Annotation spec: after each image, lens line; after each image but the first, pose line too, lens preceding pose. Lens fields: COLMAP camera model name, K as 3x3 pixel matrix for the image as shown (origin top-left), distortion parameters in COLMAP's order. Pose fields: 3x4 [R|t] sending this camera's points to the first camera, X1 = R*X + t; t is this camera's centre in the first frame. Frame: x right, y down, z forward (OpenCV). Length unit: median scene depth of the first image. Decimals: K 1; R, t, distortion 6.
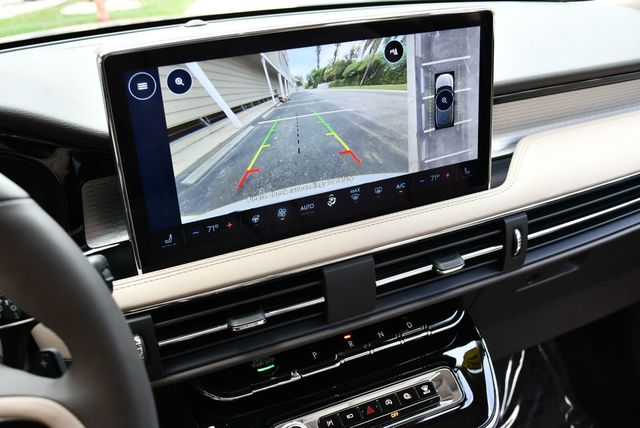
lens RADIAL K [[643.4, 0, 321.0], [0, 643.4, 214.5], [0, 0, 1]] dist [-0.084978, 0.000000]
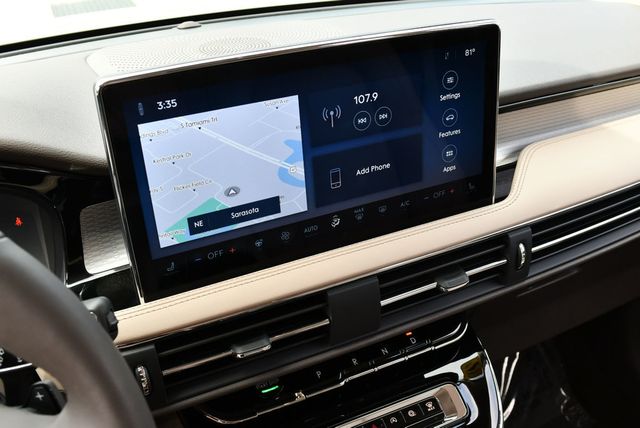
lens RADIAL K [[643.4, 0, 321.6], [0, 643.4, 212.6], [0, 0, 1]] dist [-0.084978, 0.000000]
pose [[0.999812, -0.009383, 0.016944, -0.020075], [0.008768, 0.999312, 0.036032, -0.066684], [-0.017271, -0.035877, 0.999207, 0.018904]]
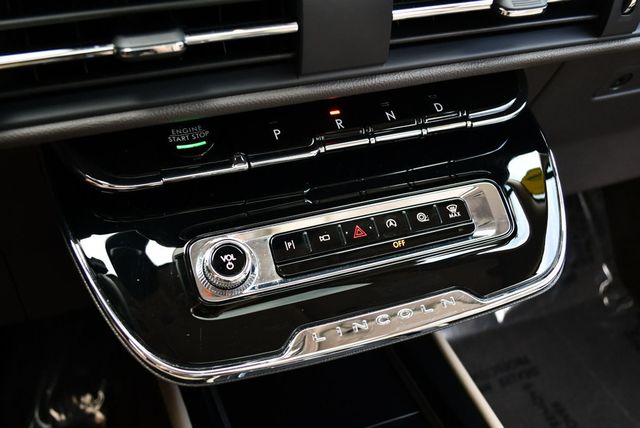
lens RADIAL K [[669.1, 0, 319.6], [0, 669.1, 211.4], [0, 0, 1]] dist [-0.088463, 0.000000]
pose [[0.995237, 0.097407, -0.003987, 0.039644], [-0.094167, 0.971103, 0.219296, 0.149562], [0.025232, -0.217876, 0.975650, 0.378278]]
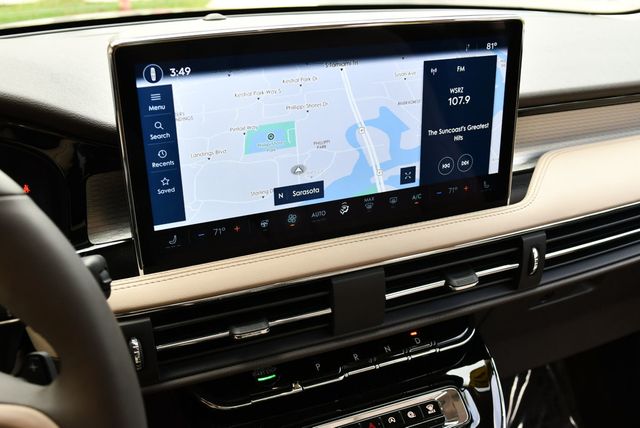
lens RADIAL K [[643.4, 0, 322.4], [0, 643.4, 215.9], [0, 0, 1]] dist [-0.084978, 0.000000]
pose [[0.998402, 0.054732, -0.014067, -0.002036], [-0.054690, 0.998498, 0.003351, -0.011439], [0.014229, -0.002576, 0.999895, 0.035844]]
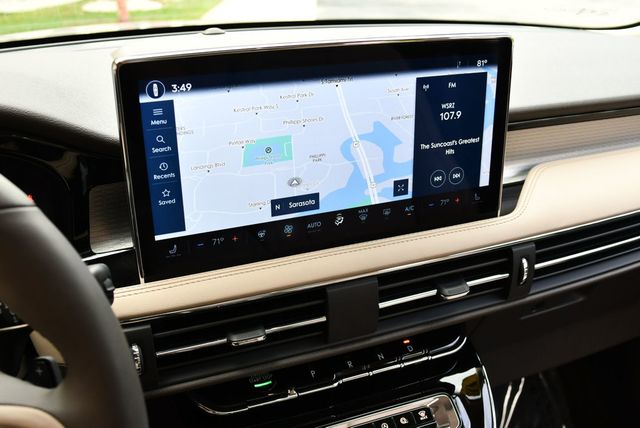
lens RADIAL K [[643.4, 0, 321.4], [0, 643.4, 213.4], [0, 0, 1]] dist [-0.084978, 0.000000]
pose [[0.998208, 0.058748, -0.011400, -0.000052], [-0.058916, 0.998150, -0.015020, -0.013883], [0.010496, 0.015665, 0.999822, 0.006708]]
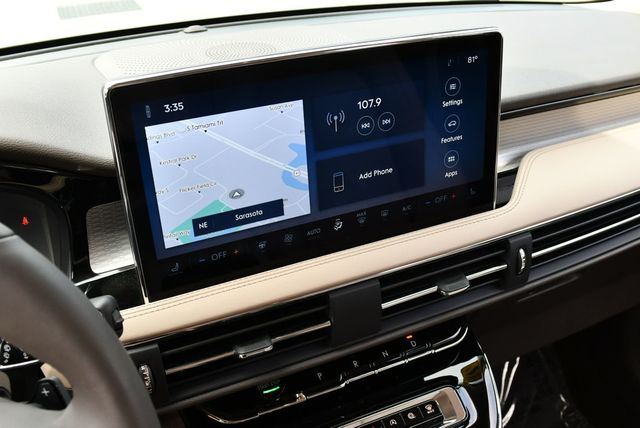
lens RADIAL K [[643.4, 0, 322.3], [0, 643.4, 212.8], [0, 0, 1]] dist [-0.084978, 0.000000]
pose [[0.999891, 0.002572, 0.014547, -0.021088], [-0.002993, 0.999576, 0.028959, -0.064888], [-0.014467, -0.028999, 0.999475, 0.006535]]
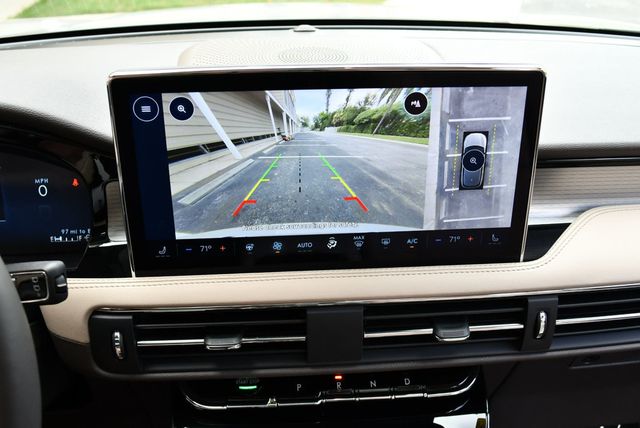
lens RADIAL K [[643.4, 0, 324.2], [0, 643.4, 212.4], [0, 0, 1]] dist [-0.084978, 0.000000]
pose [[0.937623, 0.194832, -0.287930, 0.264107], [-0.184990, 0.980828, 0.061285, -0.118914], [0.294350, -0.004198, 0.955688, 0.054149]]
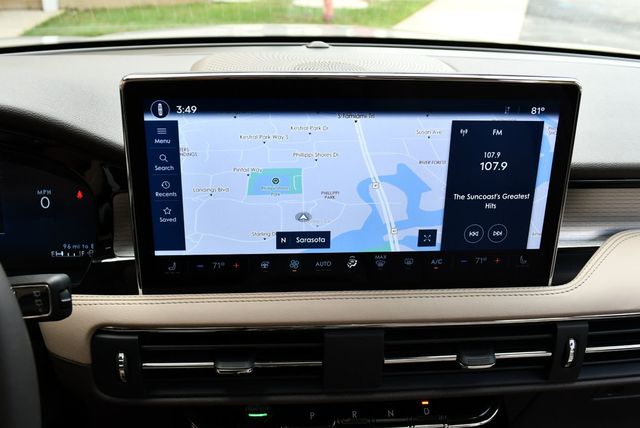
lens RADIAL K [[643.4, 0, 322.9], [0, 643.4, 214.0], [0, 0, 1]] dist [-0.084978, 0.000000]
pose [[0.935930, 0.200855, -0.289297, 0.218871], [-0.203826, 0.978800, 0.020153, -0.094620], [0.287212, 0.040104, 0.957027, 0.091534]]
